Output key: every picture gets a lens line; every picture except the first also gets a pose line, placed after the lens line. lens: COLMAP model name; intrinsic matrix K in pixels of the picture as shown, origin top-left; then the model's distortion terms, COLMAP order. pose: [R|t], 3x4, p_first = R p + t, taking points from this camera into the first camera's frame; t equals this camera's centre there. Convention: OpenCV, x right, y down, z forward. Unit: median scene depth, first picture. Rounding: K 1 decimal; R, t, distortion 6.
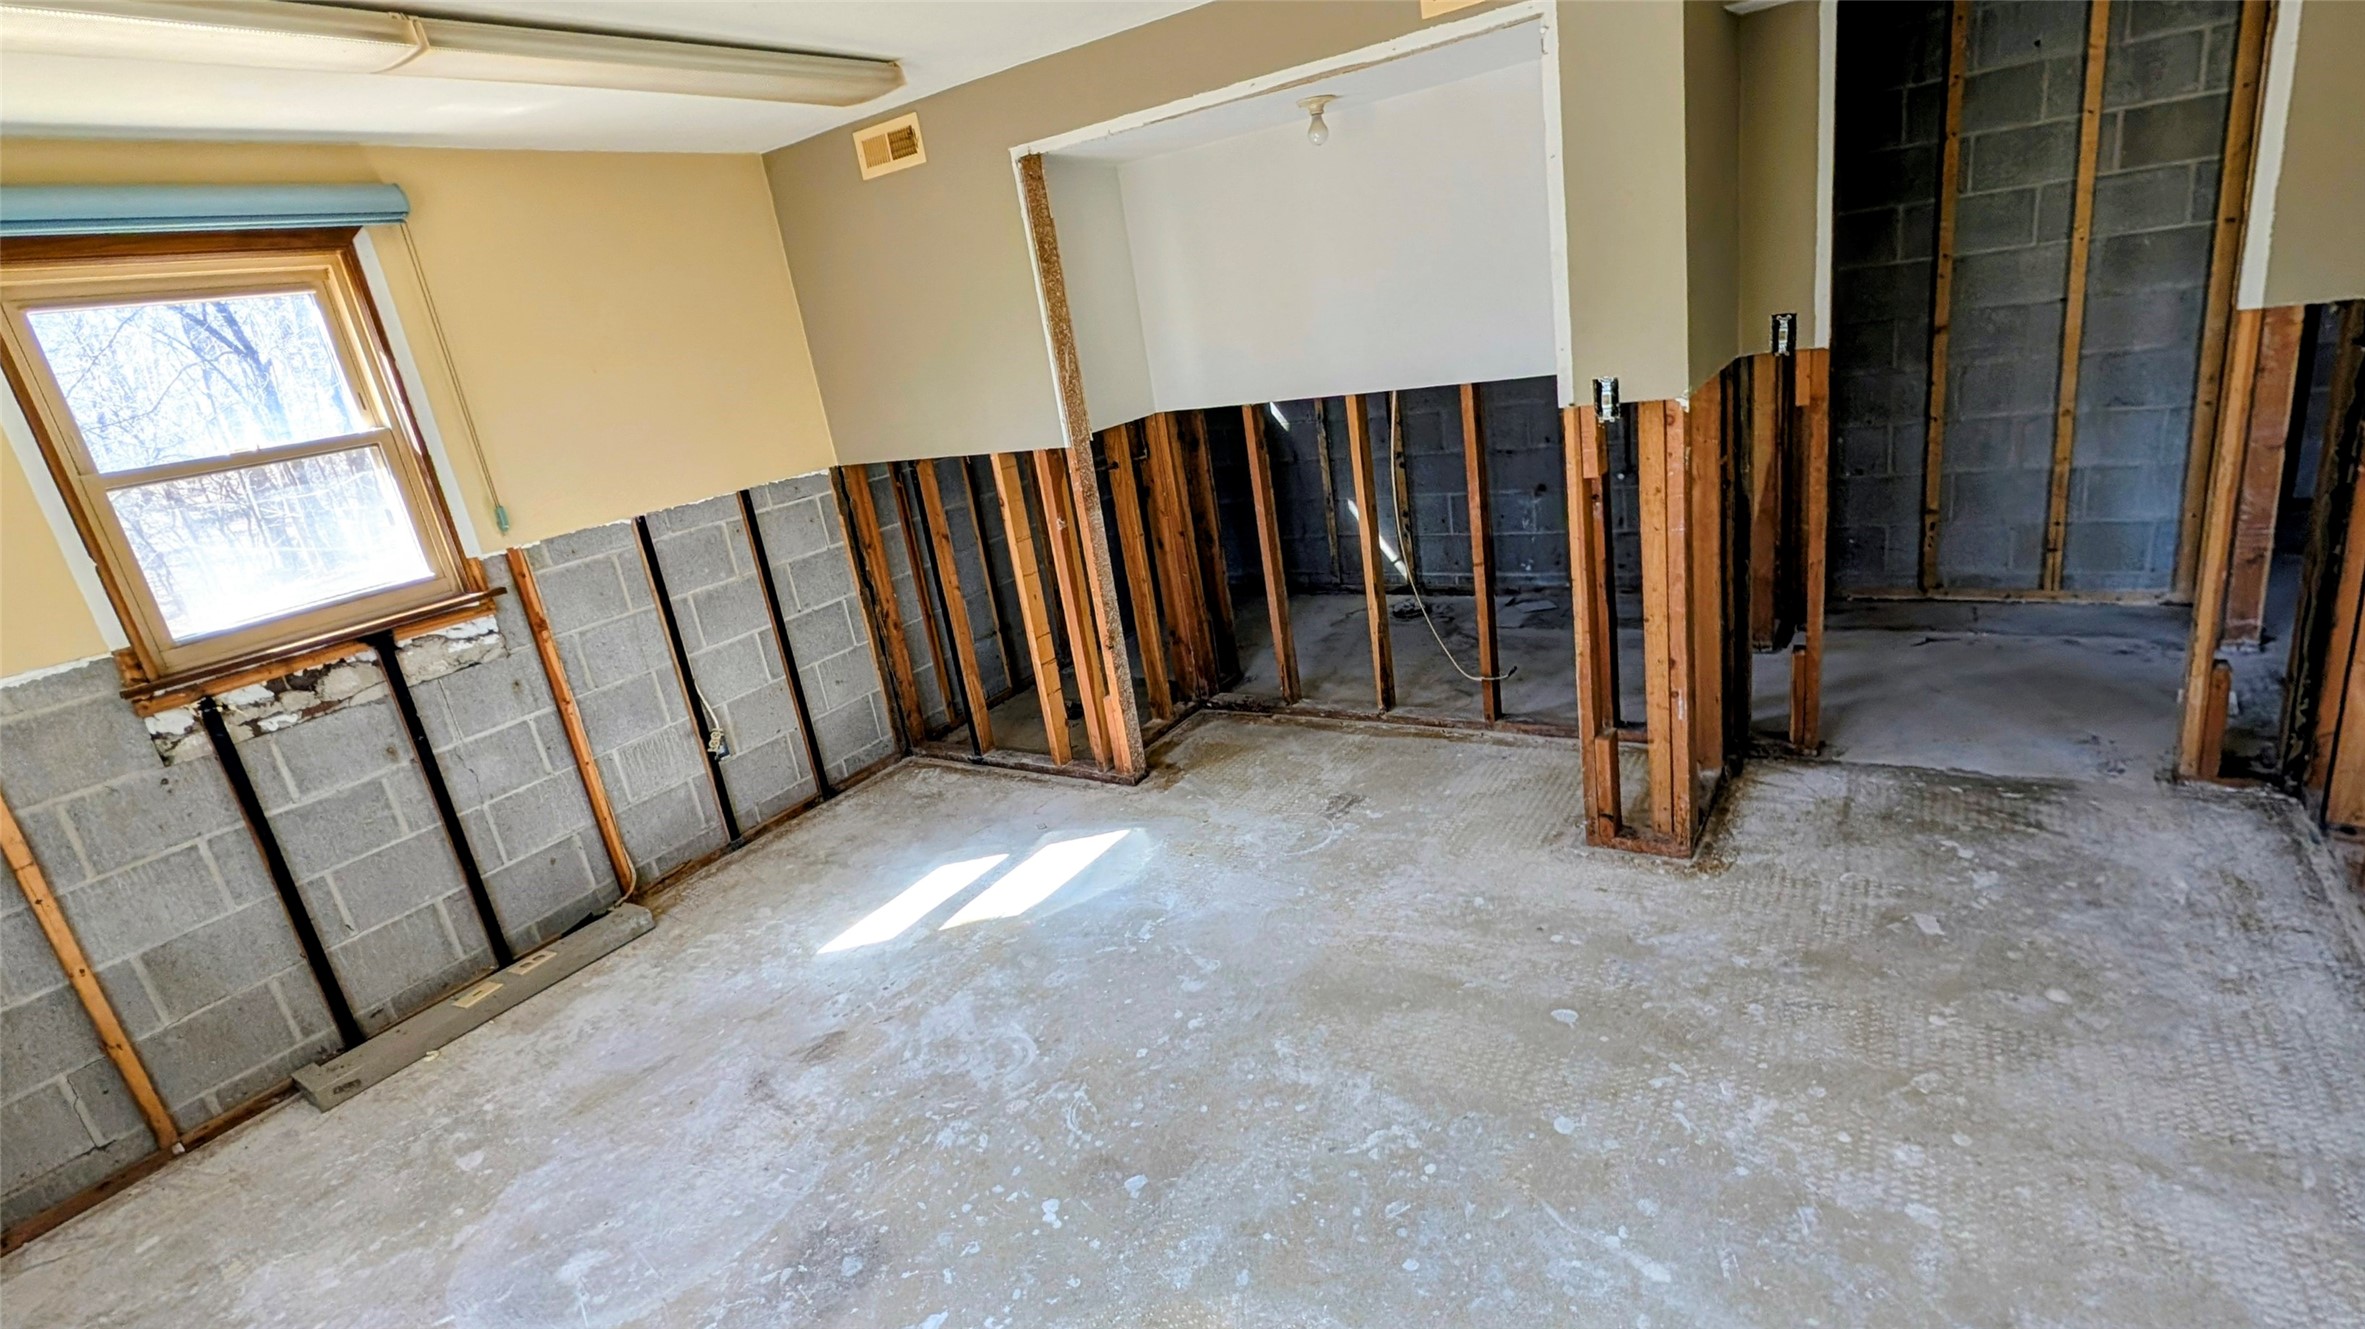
lens RADIAL K [[1111.1, 0, 1179.1], [0, 1111.1, 661.2], [0, 0, 1]] dist [0.000417, -0.000039]
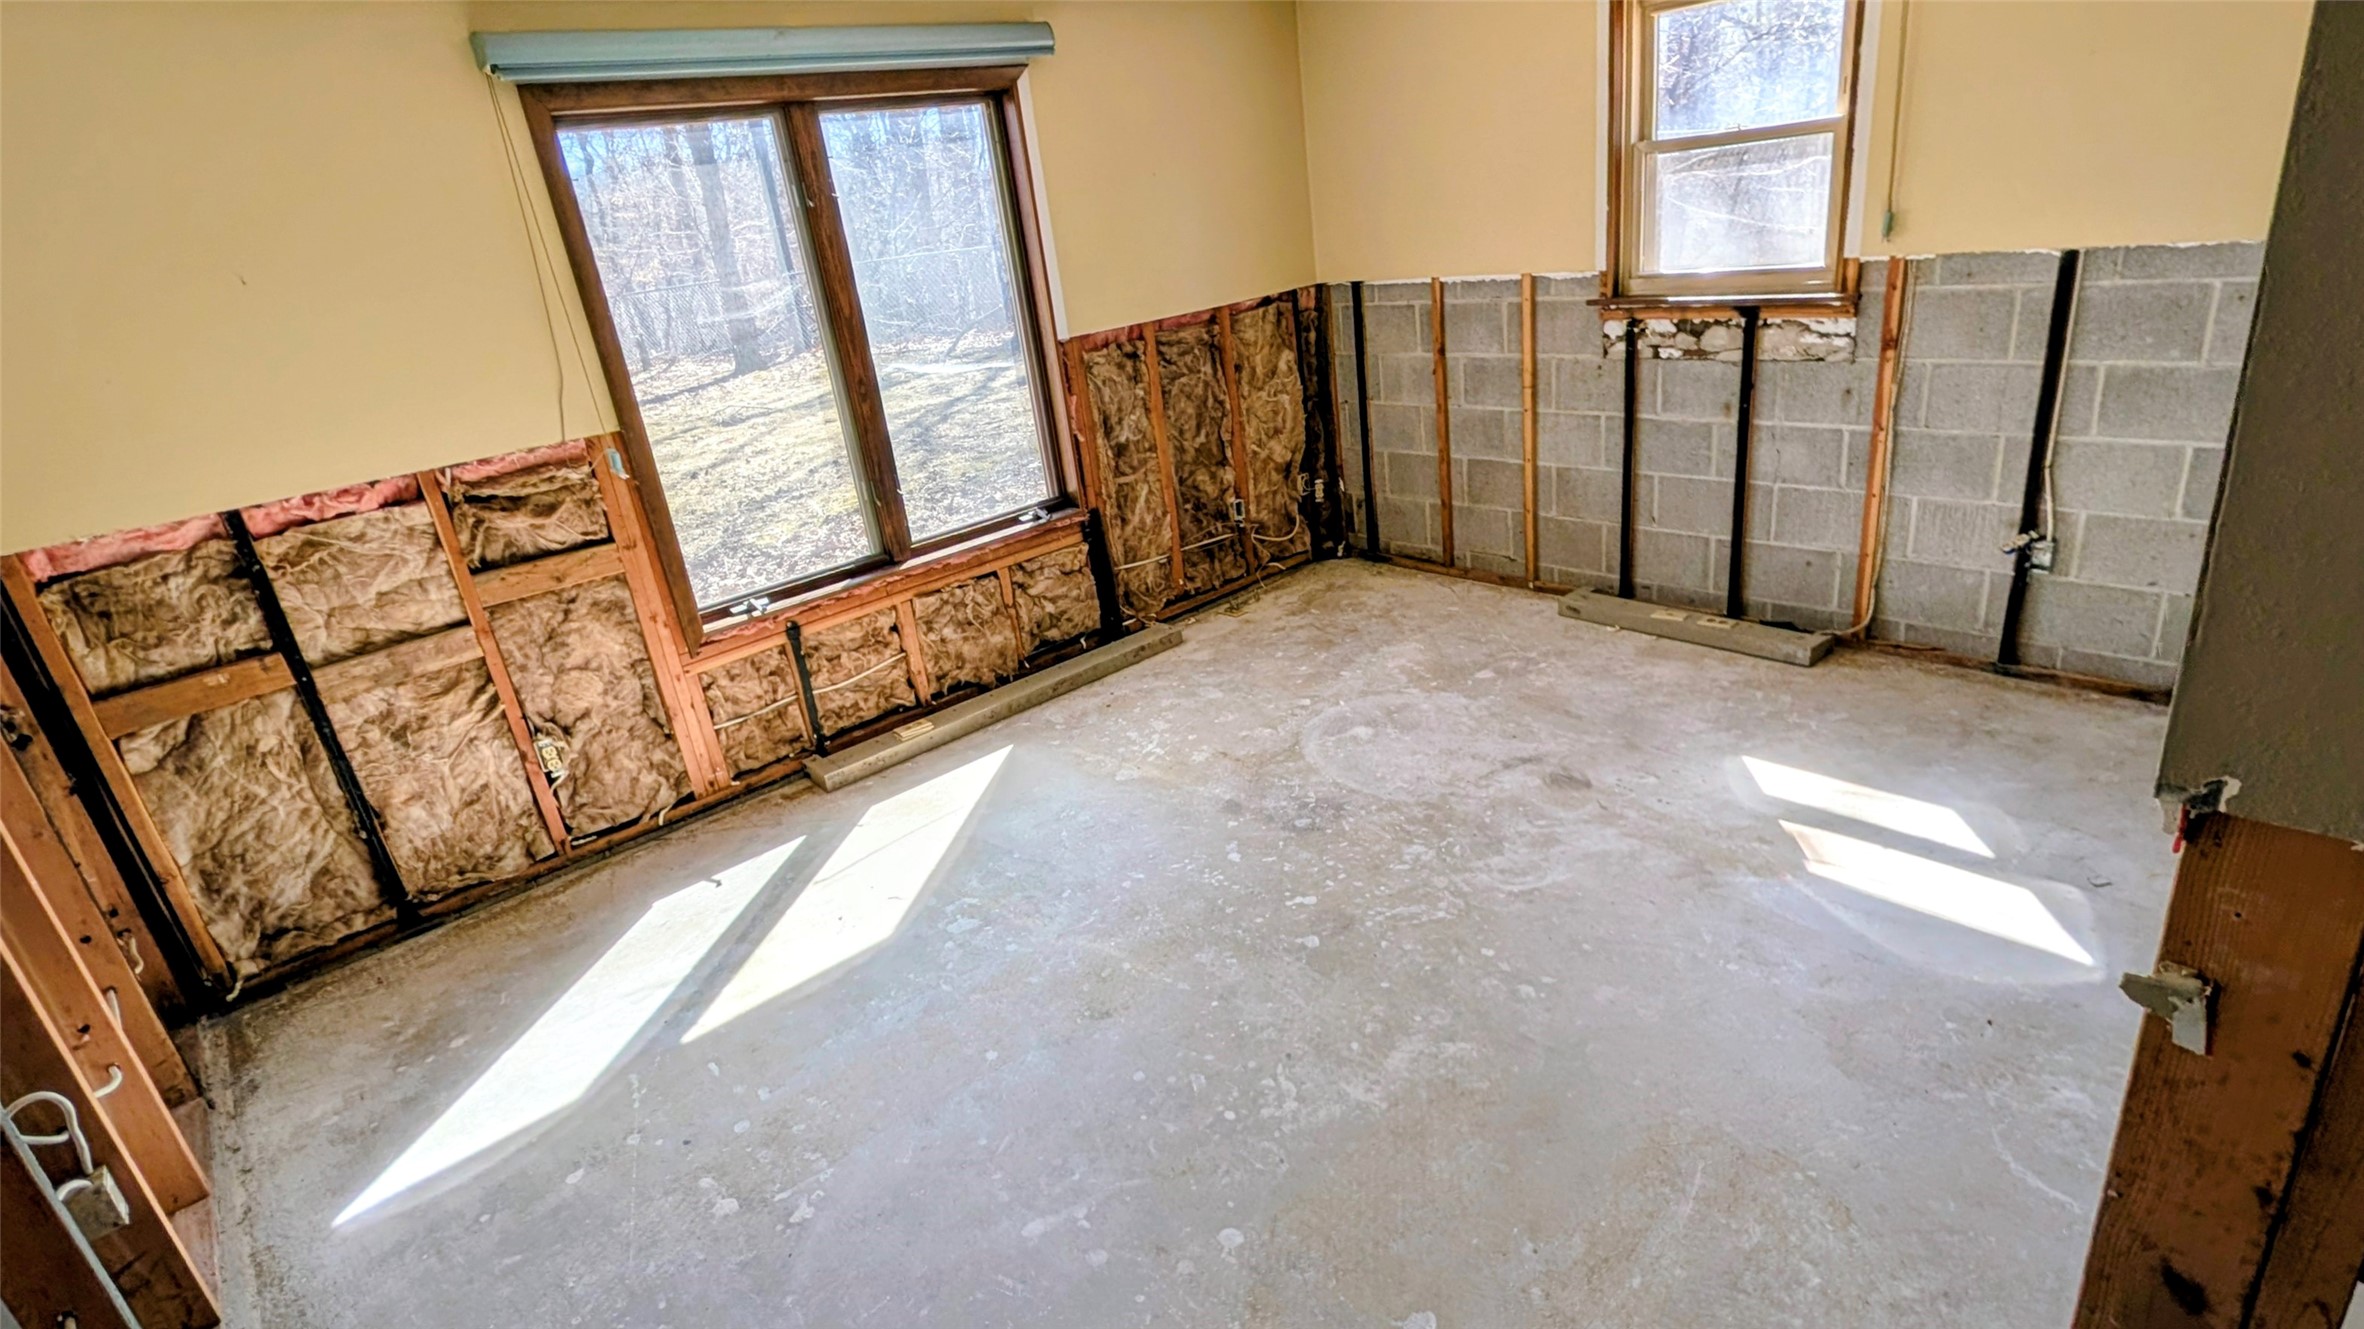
lens RADIAL K [[1151.9, 0, 1180.8], [0, 1151.9, 661.8], [0, 0, 1]] dist [0.000252, 0.000136]
pose [[-0.244015, 0.525428, -0.815096, 0.598233], [-0.138587, 0.812983, 0.565554, -0.320508], [0.959818, 0.250965, -0.125562, 0.671055]]
